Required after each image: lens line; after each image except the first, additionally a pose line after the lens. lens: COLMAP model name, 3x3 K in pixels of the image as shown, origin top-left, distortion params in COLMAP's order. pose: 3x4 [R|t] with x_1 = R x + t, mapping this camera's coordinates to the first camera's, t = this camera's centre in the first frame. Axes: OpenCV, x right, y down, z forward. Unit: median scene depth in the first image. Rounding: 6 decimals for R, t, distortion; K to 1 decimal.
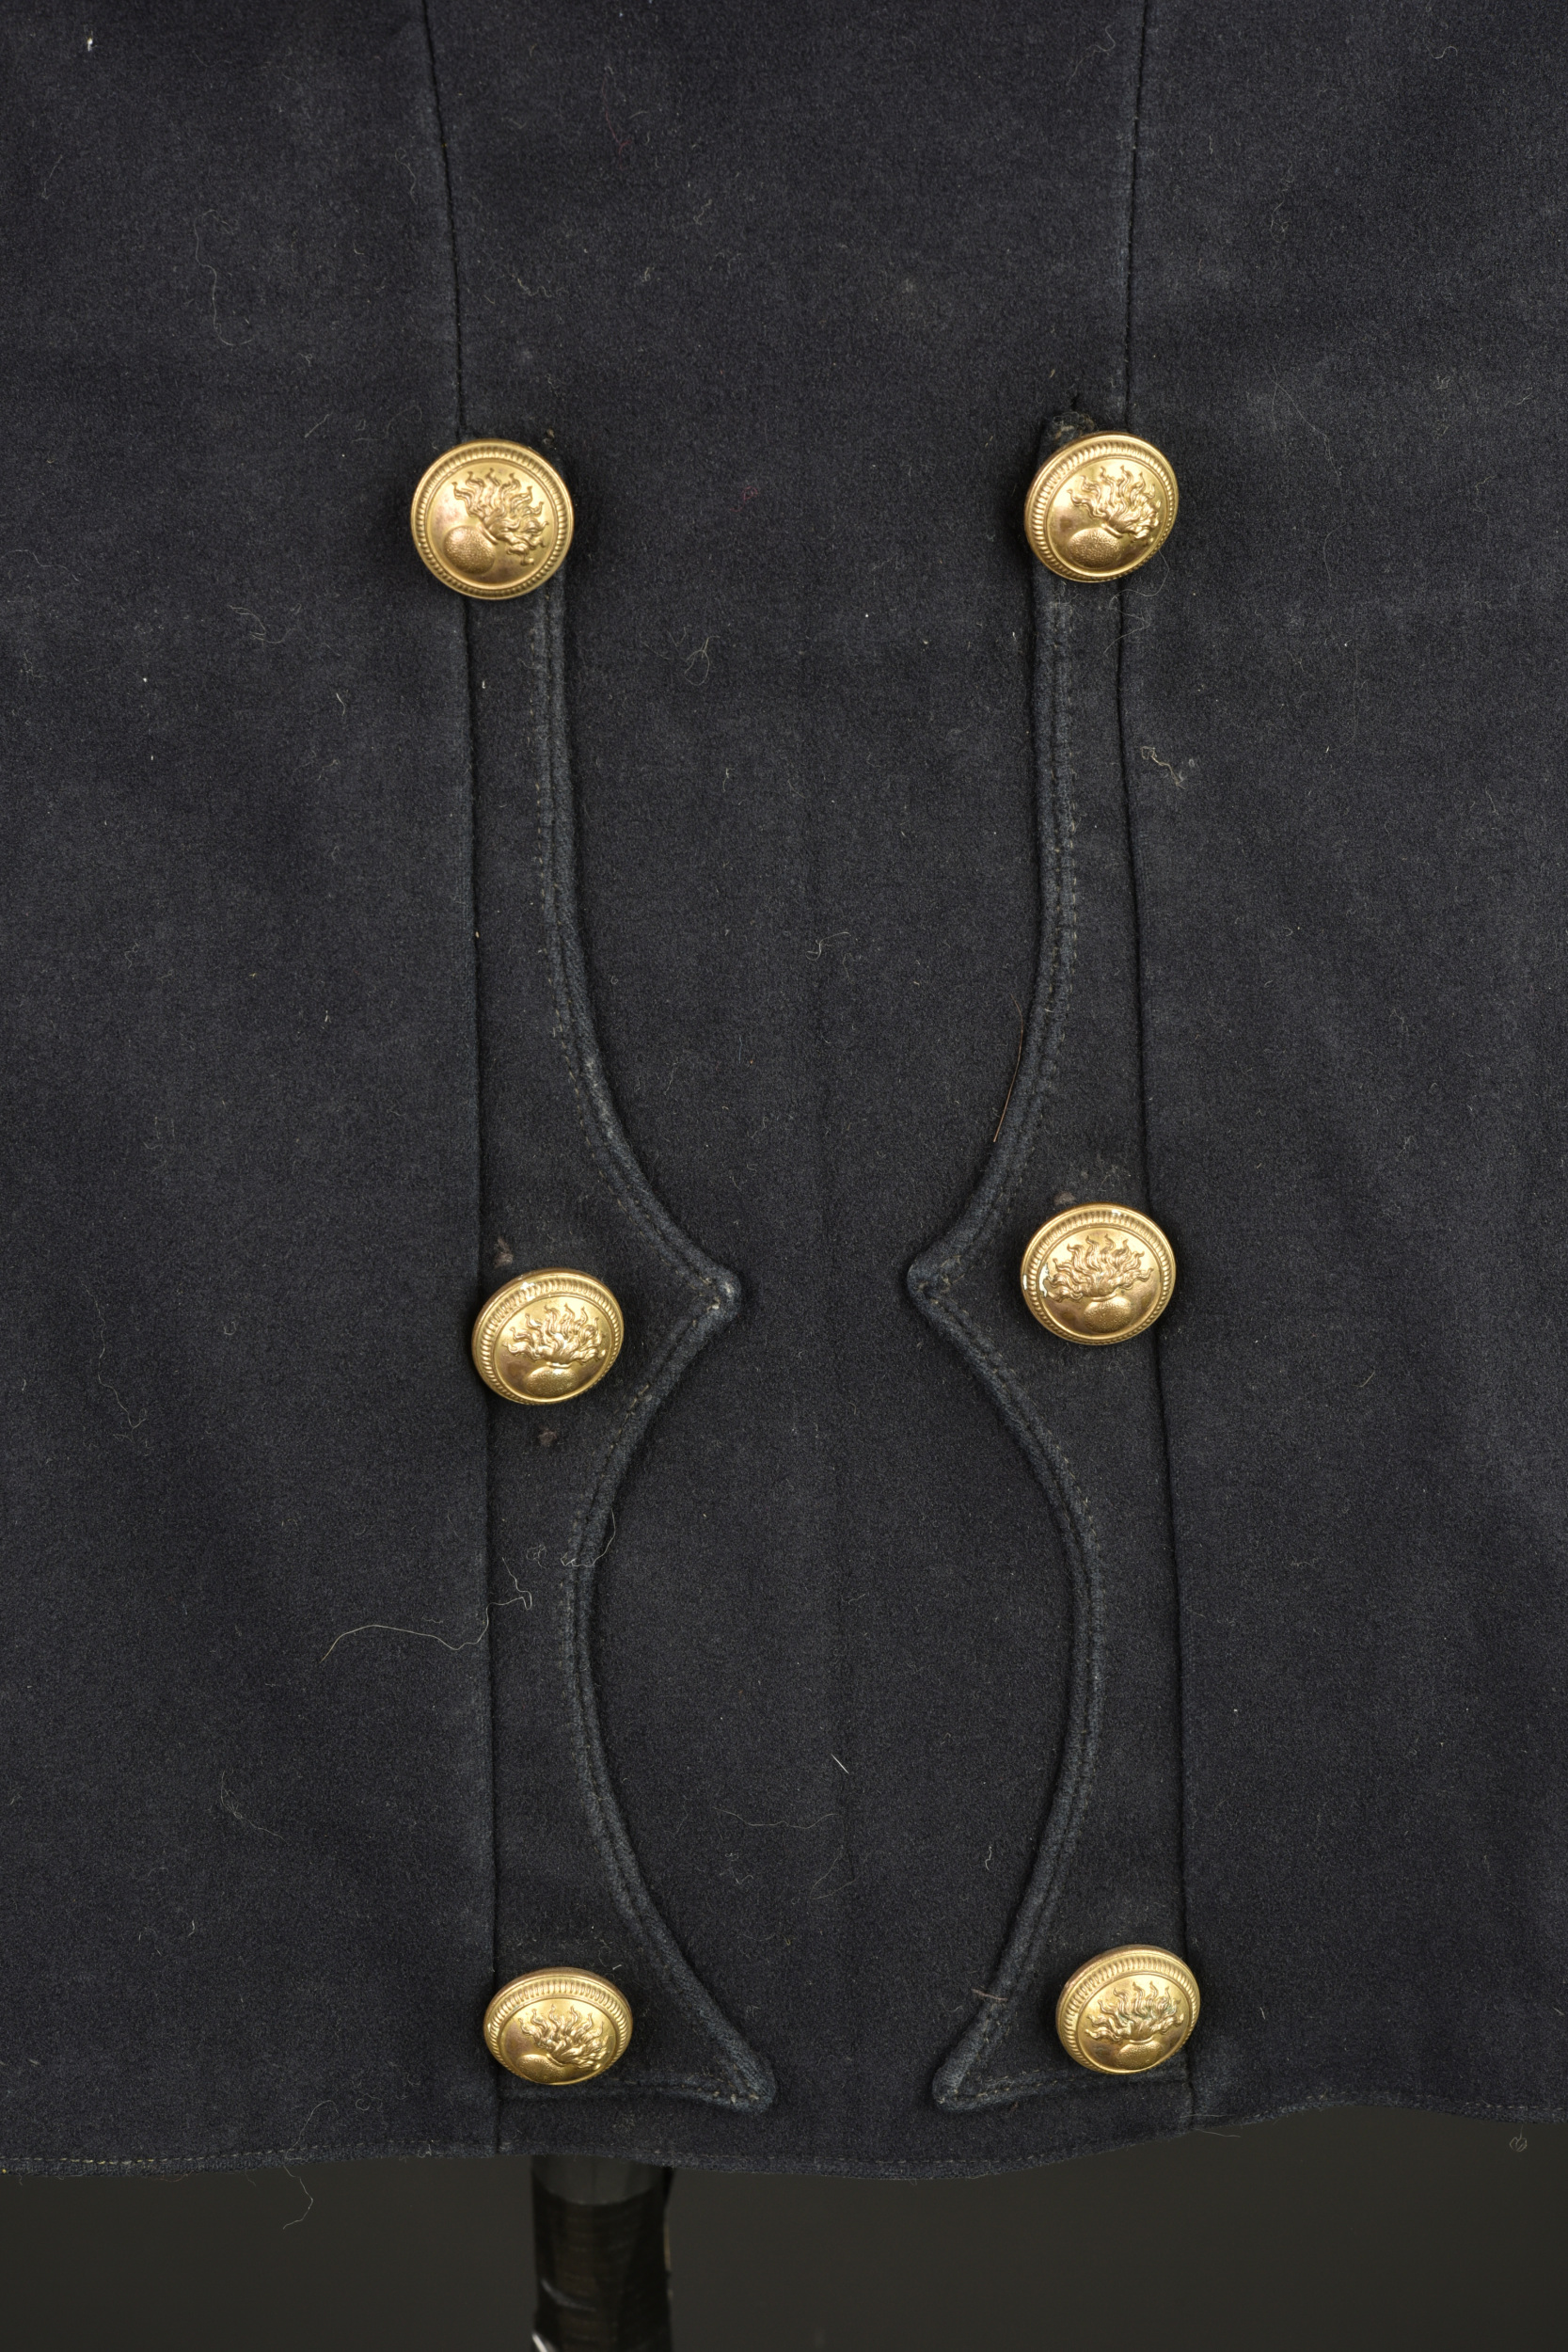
lens RADIAL K [[4716.4, 0, 823.7], [0, 4716.4, 1165.7], [0, 0, 1]] dist [0.063190, 0.001256]
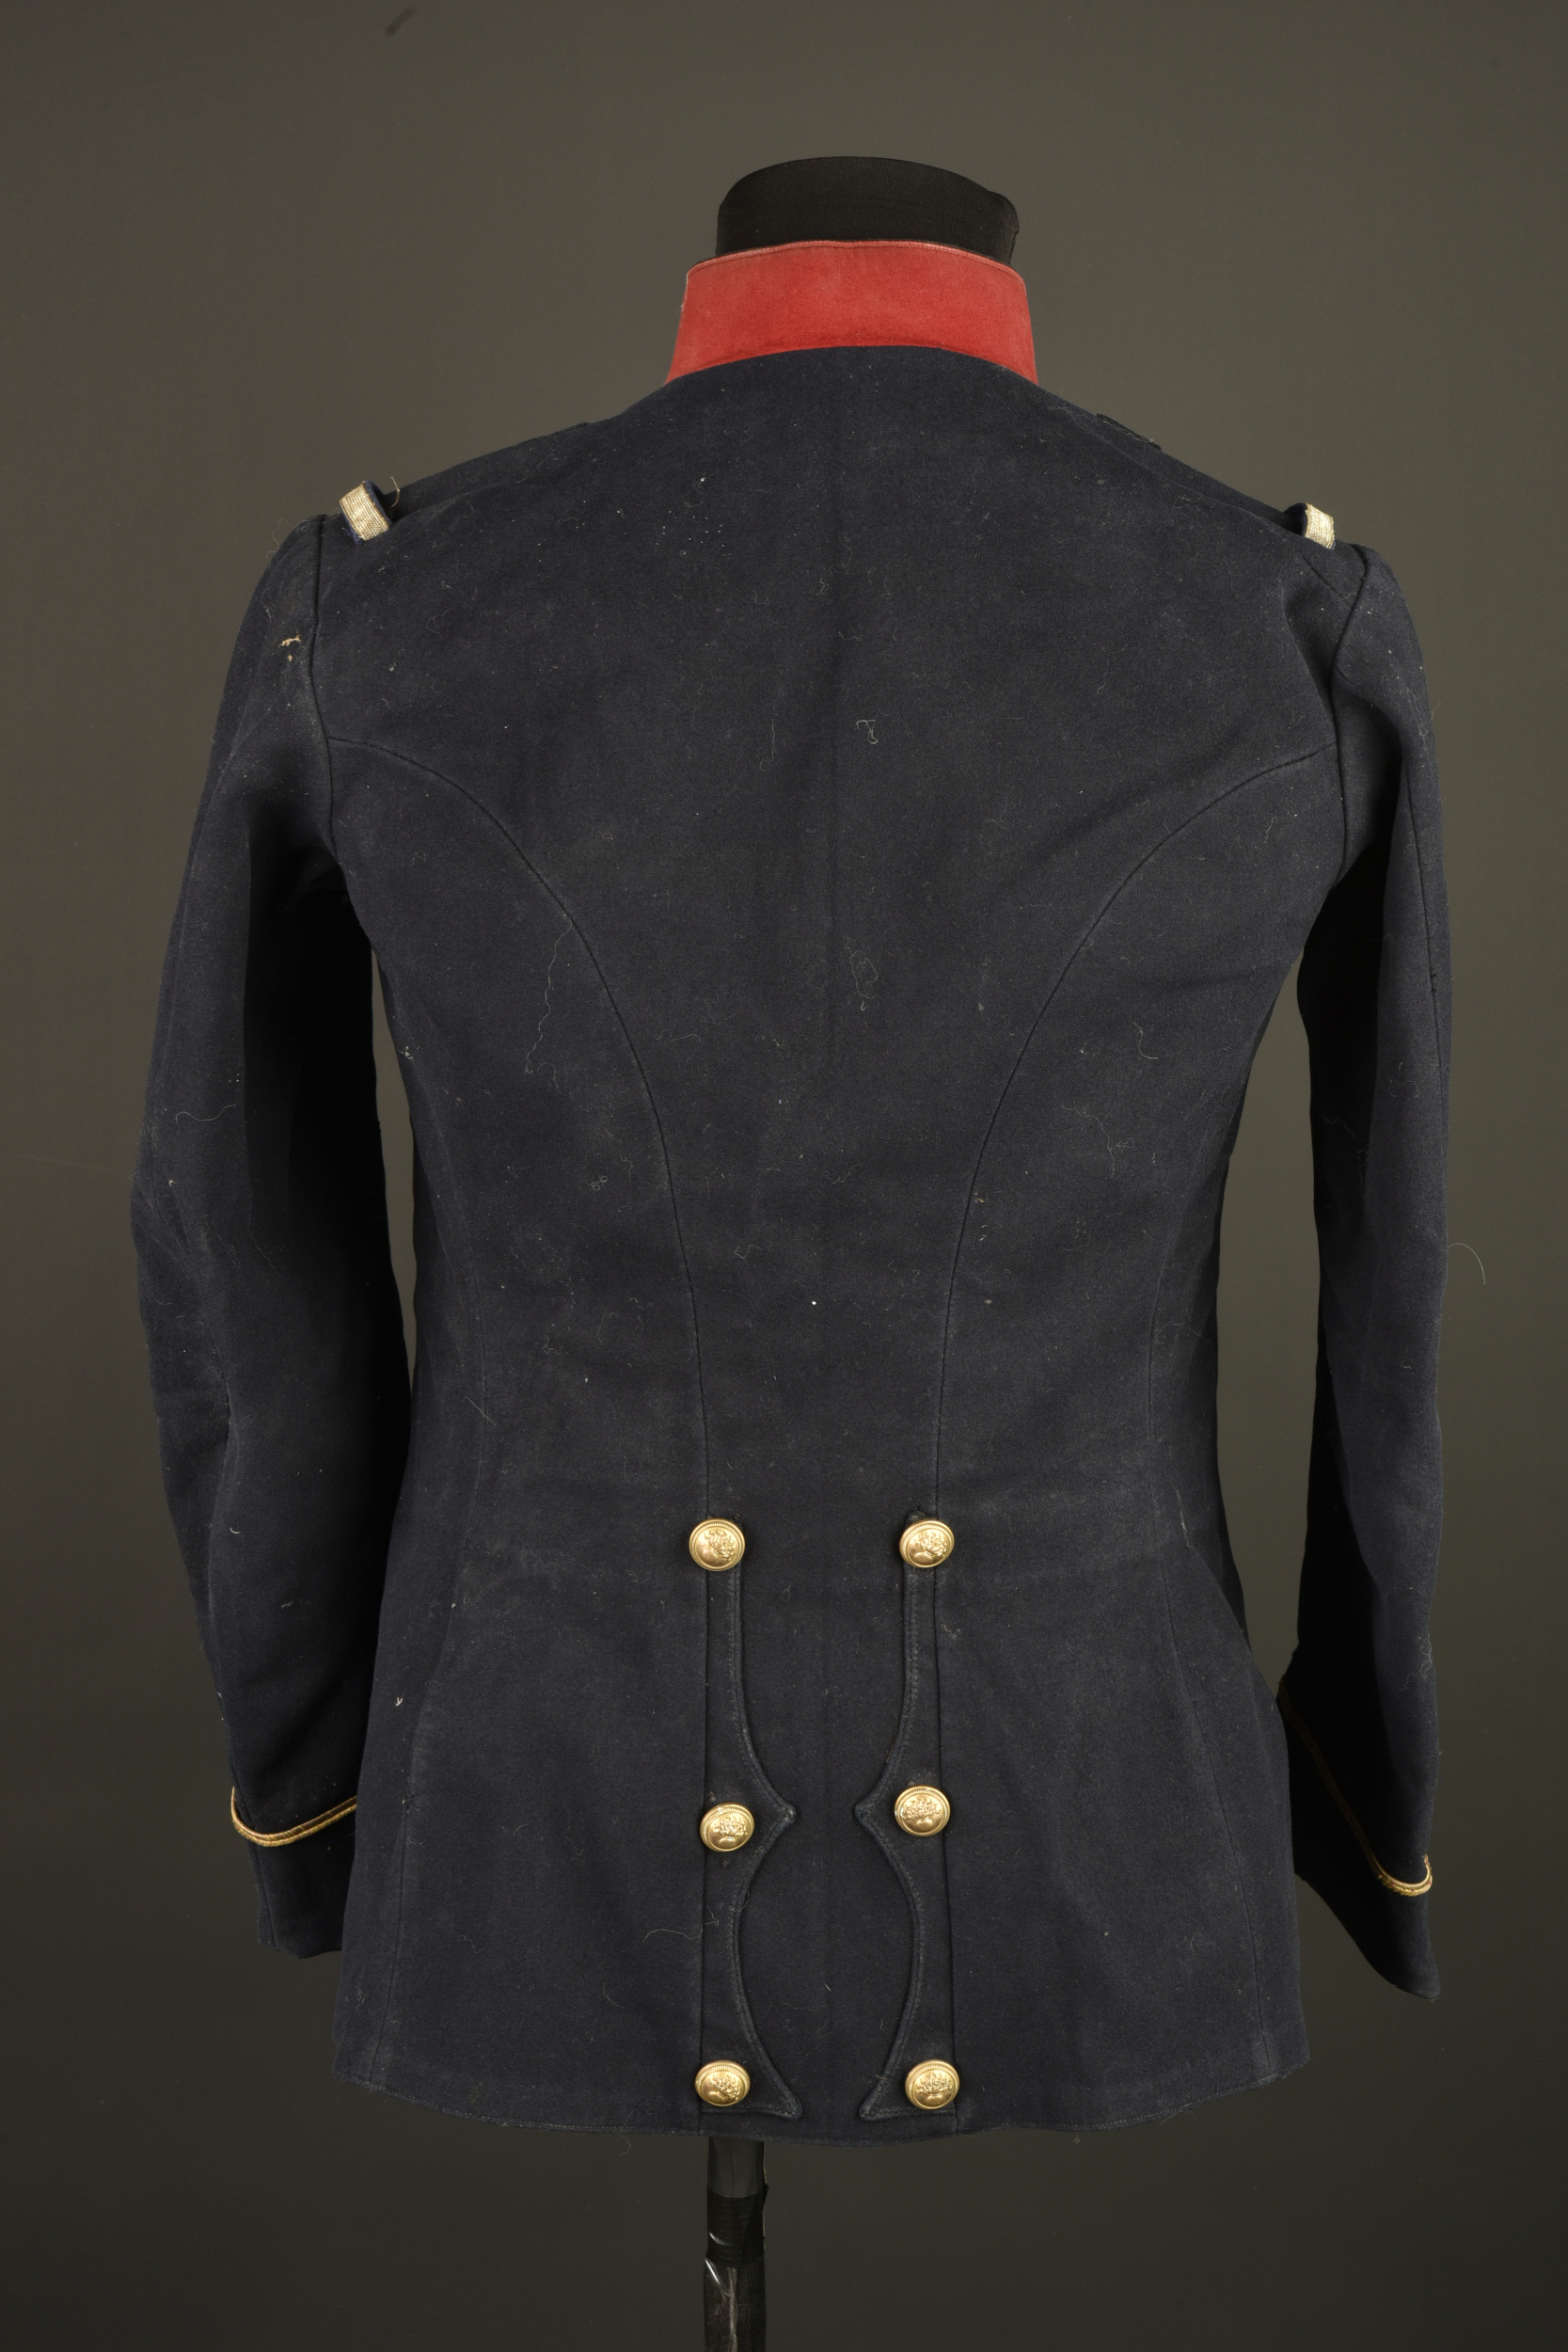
lens RADIAL K [[4716.4, 0, 823.7], [0, 4716.4, 1165.7], [0, 0, 1]] dist [0.063190, 0.001256]
pose [[0.998970, 0.025077, -0.037813, 0.096414], [-0.028896, 0.994147, -0.104101, -0.064867], [0.034981, 0.105086, 0.993848, -1.849164]]
